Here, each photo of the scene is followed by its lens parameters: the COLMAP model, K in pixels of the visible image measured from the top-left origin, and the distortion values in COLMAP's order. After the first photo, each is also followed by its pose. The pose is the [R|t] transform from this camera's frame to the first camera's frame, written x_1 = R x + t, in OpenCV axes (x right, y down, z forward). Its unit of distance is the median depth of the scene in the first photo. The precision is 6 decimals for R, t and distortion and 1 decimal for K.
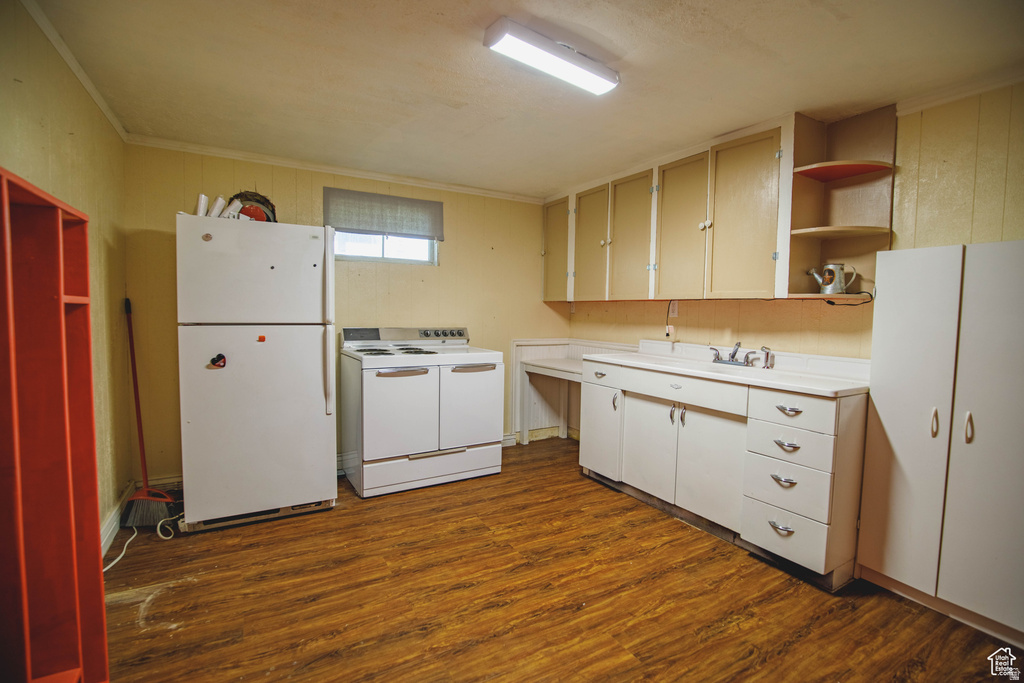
lens RADIAL K [[467.9, 0, 516.2], [0, 467.9, 338.1], [0, 0, 1]] dist [-0.029231, 0.000921]
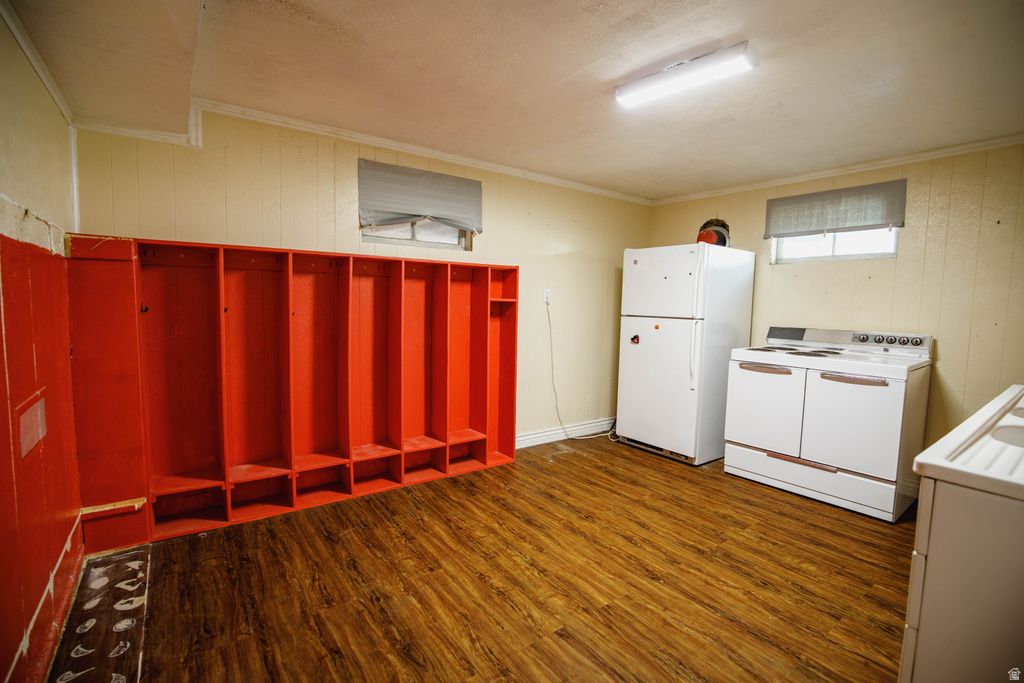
lens RADIAL K [[467.9, 0, 516.2], [0, 467.9, 338.1], [0, 0, 1]] dist [-0.029231, 0.000921]
pose [[0.115051, 0.062950, -0.991363, 0.843622], [-0.078183, 0.995468, 0.054137, -0.008766], [0.990278, 0.071279, 0.119451, 0.377239]]
